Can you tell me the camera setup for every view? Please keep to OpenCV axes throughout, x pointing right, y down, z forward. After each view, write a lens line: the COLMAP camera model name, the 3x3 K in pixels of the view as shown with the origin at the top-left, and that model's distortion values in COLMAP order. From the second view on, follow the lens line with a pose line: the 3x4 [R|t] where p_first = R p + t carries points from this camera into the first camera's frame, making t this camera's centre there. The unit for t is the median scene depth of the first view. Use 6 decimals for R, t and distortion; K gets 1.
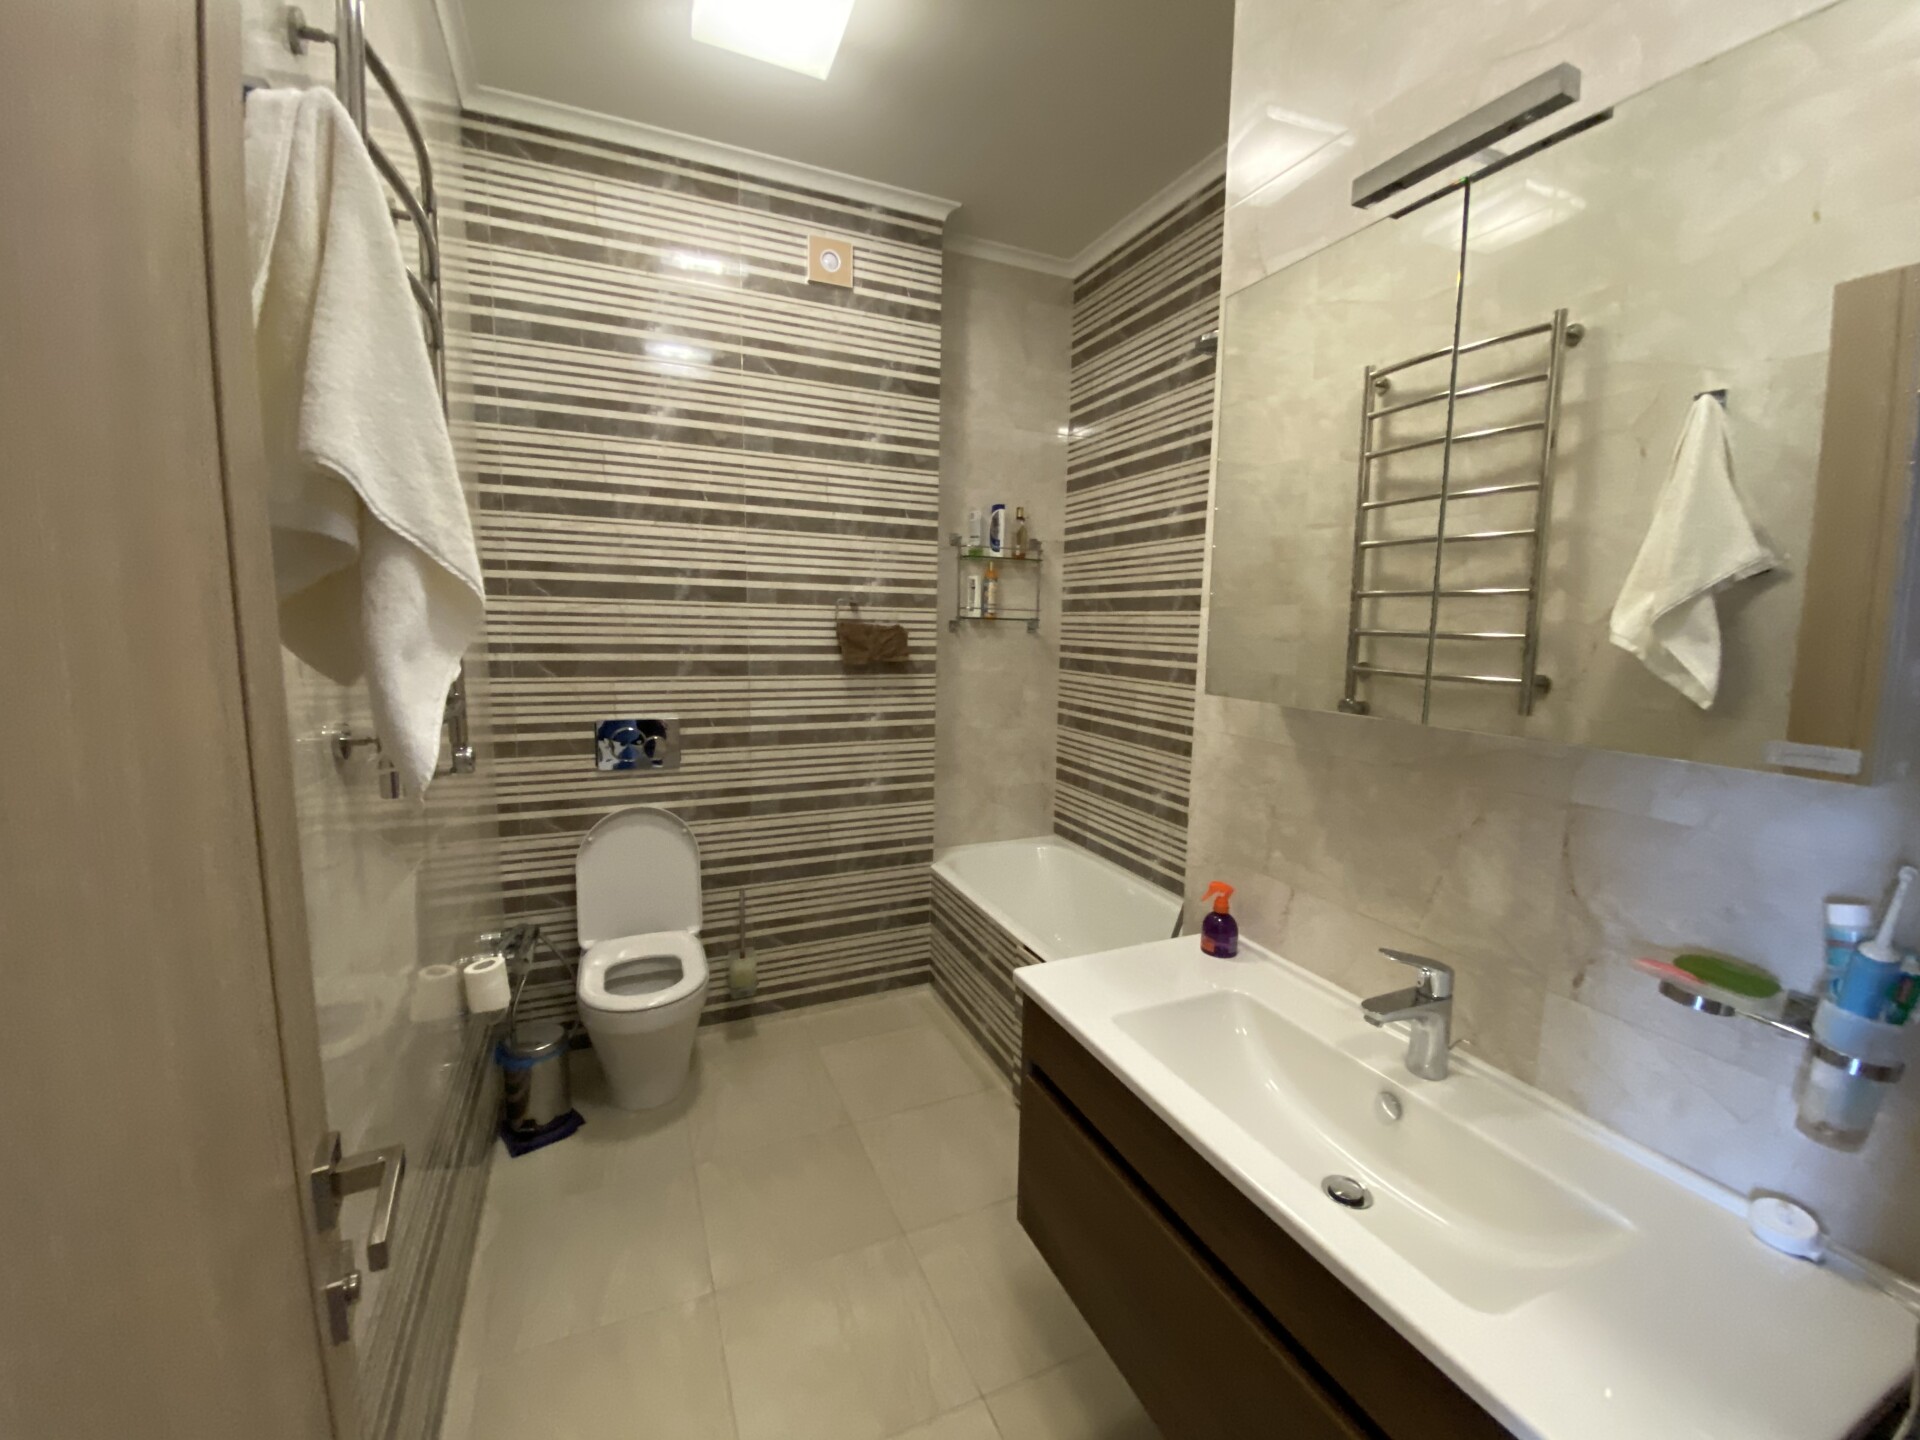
lens RADIAL K [[783.5, 0, 968.8], [0, 783.5, 721.9], [0, 0, 1]] dist [0.023276, -0.000296]
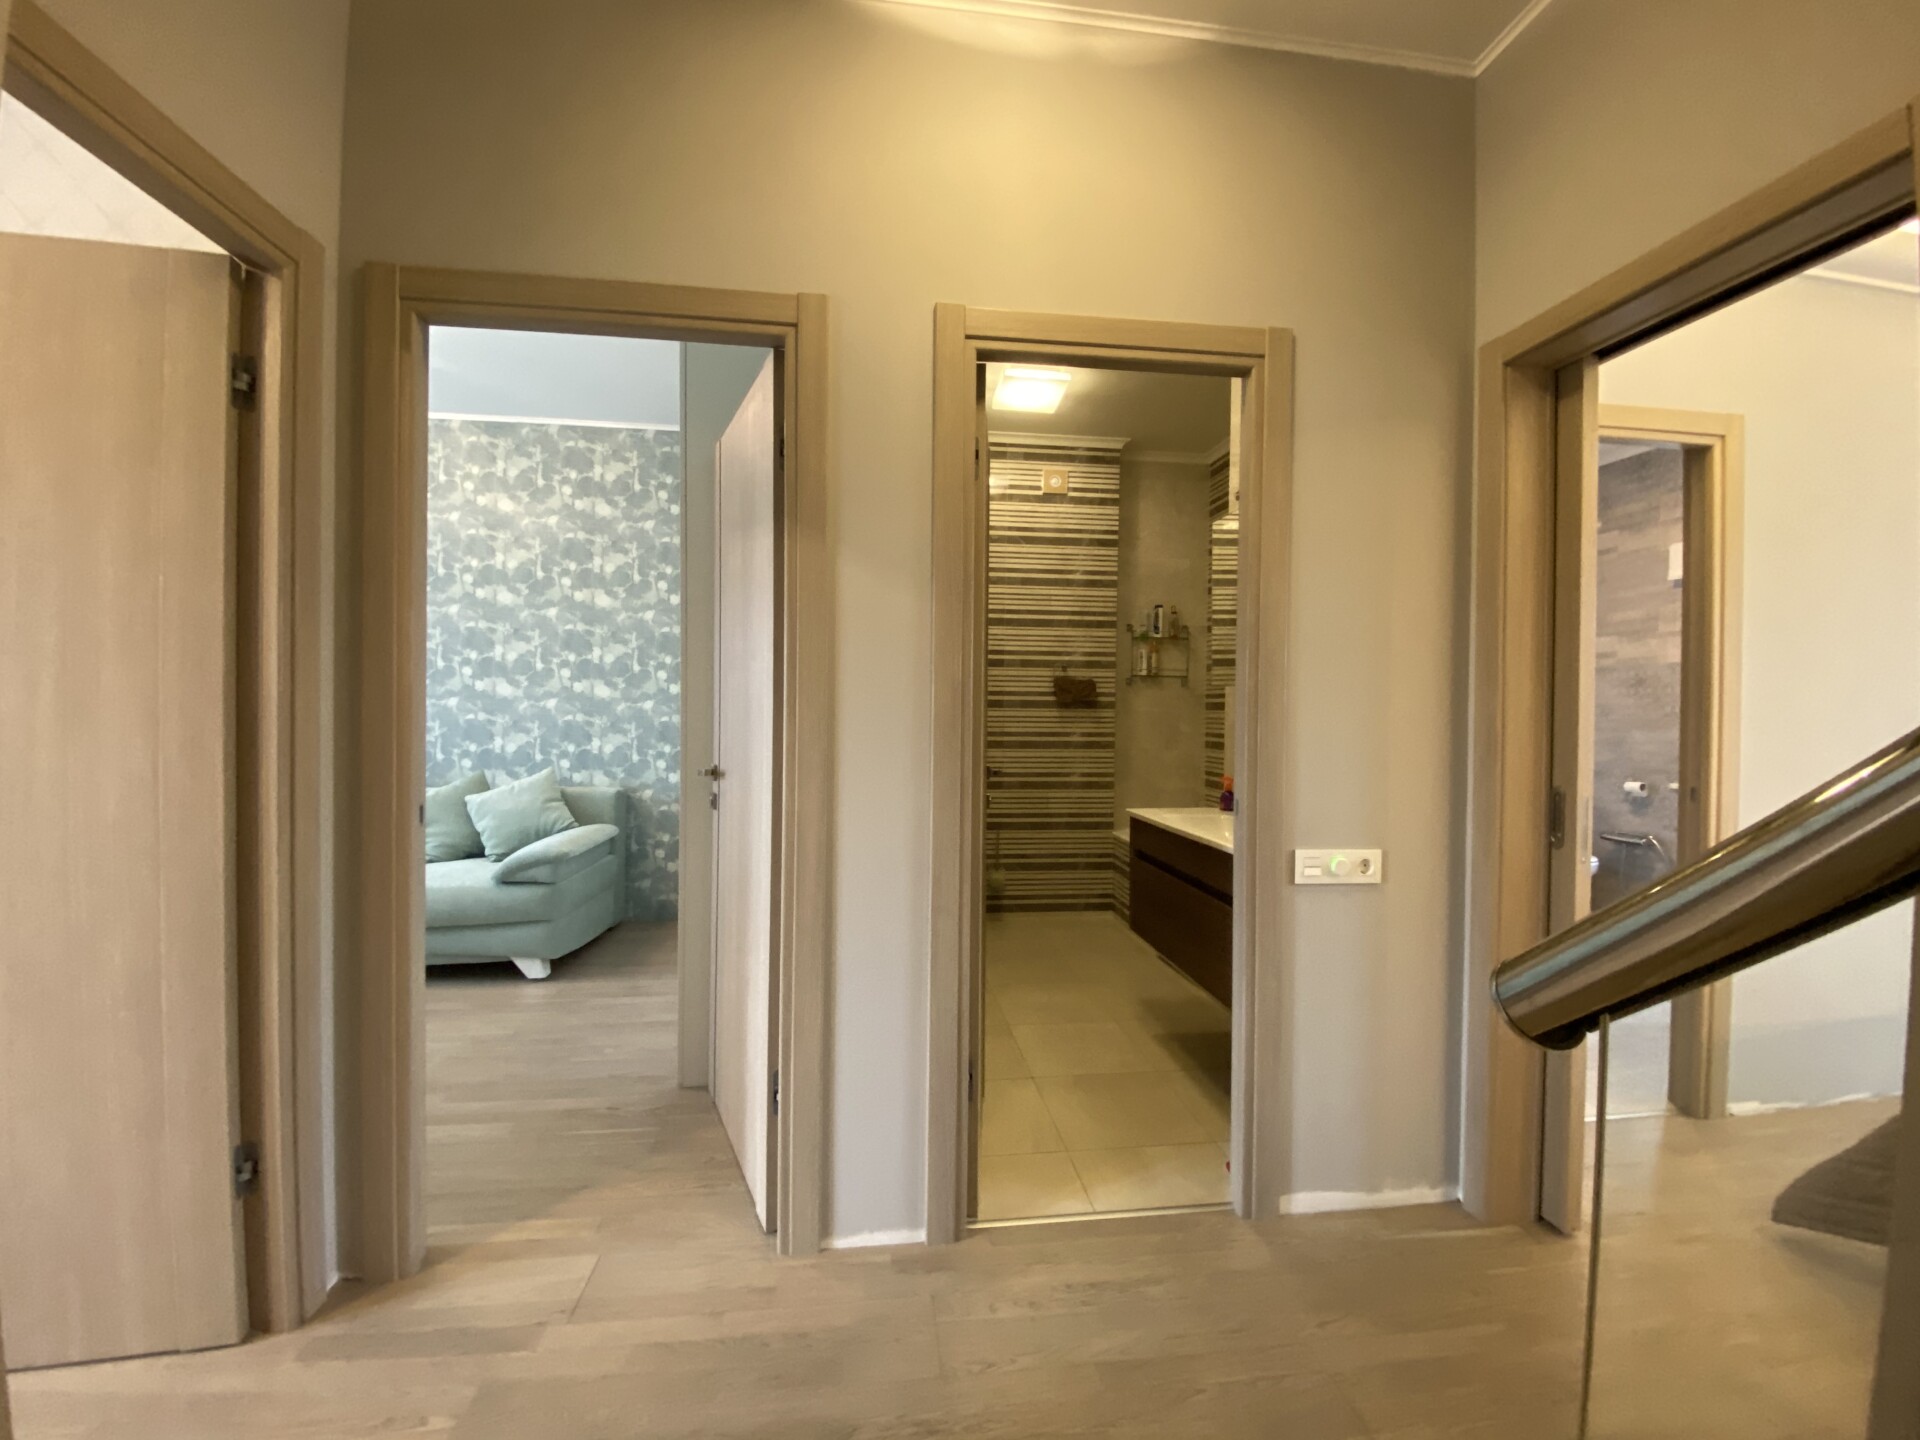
lens RADIAL K [[783.5, 0, 962.8], [0, 783.5, 723.0], [0, 0, 1]] dist [0.023276, -0.000296]
pose [[0.946511, 0.000658, -0.322672, 0.190346], [-0.035944, 0.993989, -0.103409, 0.151415], [0.320664, 0.109476, 0.940845, -0.649235]]
